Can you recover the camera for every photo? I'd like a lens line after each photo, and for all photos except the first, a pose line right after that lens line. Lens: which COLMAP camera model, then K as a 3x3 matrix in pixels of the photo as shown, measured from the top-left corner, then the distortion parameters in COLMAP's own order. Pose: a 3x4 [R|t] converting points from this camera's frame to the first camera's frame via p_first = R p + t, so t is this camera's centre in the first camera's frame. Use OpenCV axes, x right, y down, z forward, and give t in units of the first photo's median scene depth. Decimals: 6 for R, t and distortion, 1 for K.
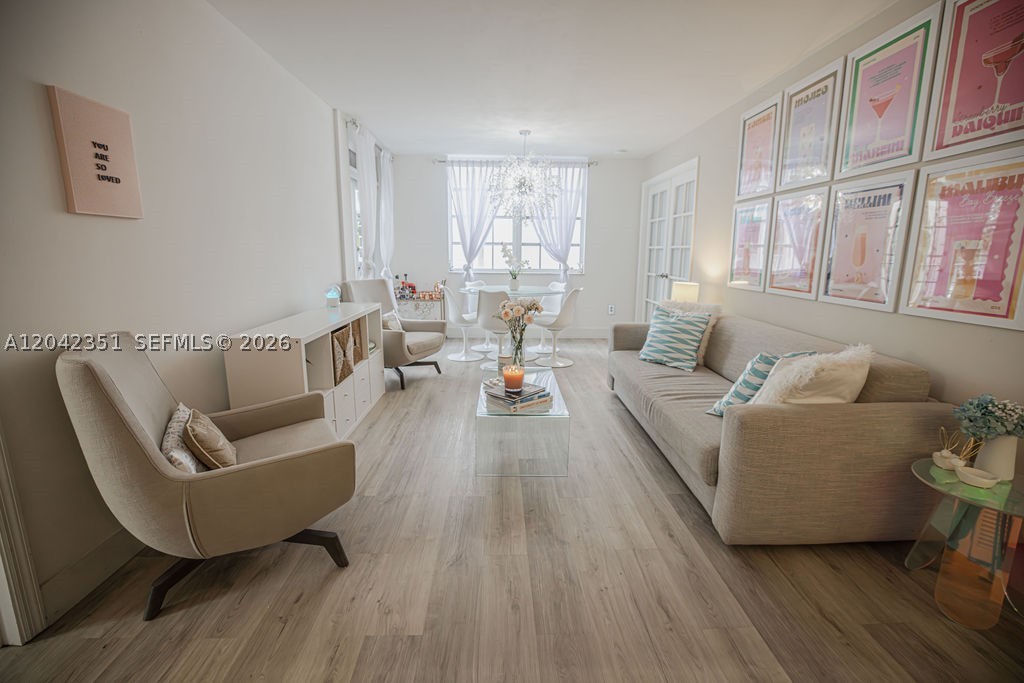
lens RADIAL K [[438.2, 0, 516.3], [0, 438.2, 339.2], [0, 0, 1]] dist [-0.028267, 0.001559]
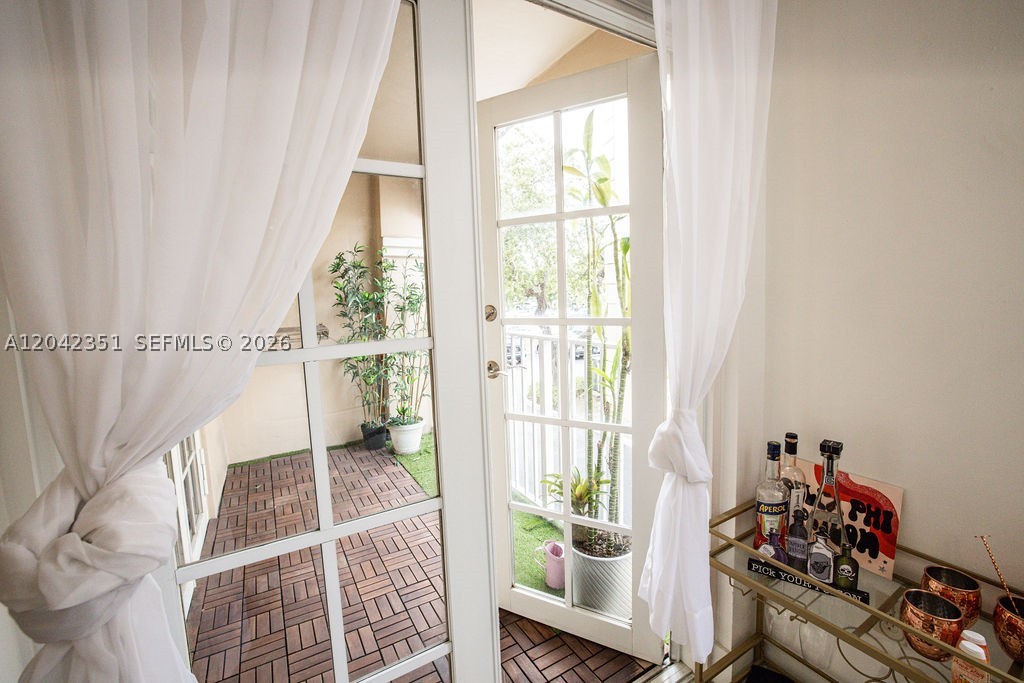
lens RADIAL K [[438.2, 0, 514.3], [0, 438.2, 342.4], [0, 0, 1]] dist [-0.028267, 0.001559]
pose [[0.479046, 0.070388, -0.874963, -0.159342], [-0.130684, 0.991390, 0.008205, -0.175901], [0.868007, 0.110413, 0.484120, 0.787948]]
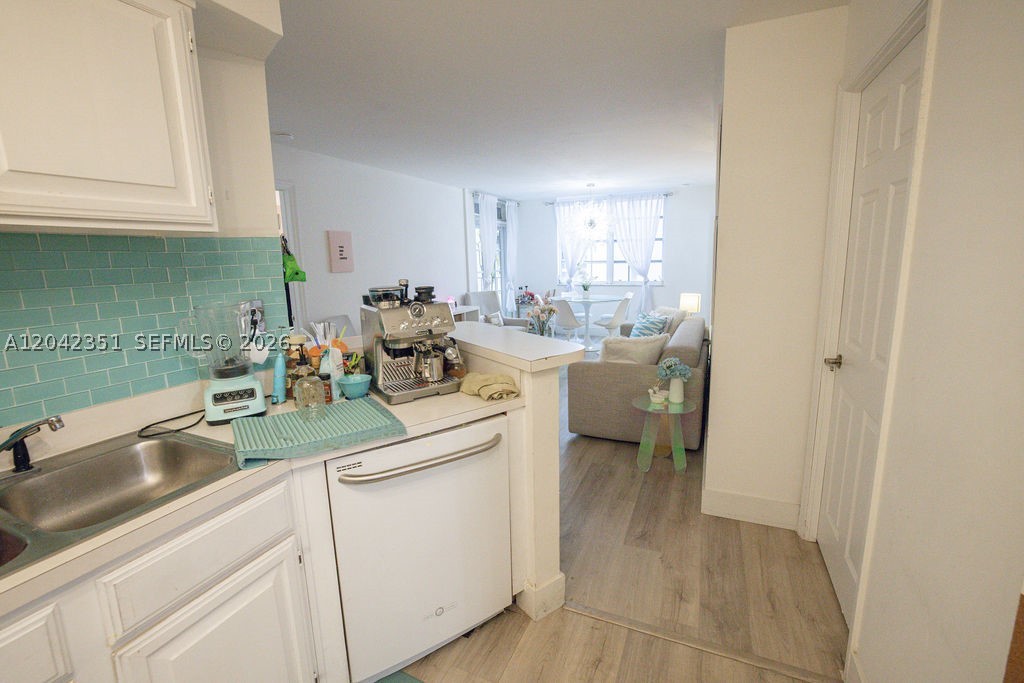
lens RADIAL K [[438.2, 0, 510.4], [0, 438.2, 340.2], [0, 0, 1]] dist [-0.028267, 0.001559]
pose [[0.895018, 0.048781, -0.443355, 0.325287], [-0.052845, 0.998598, 0.003191, 0.020844], [0.442889, 0.020574, 0.896341, -0.262310]]
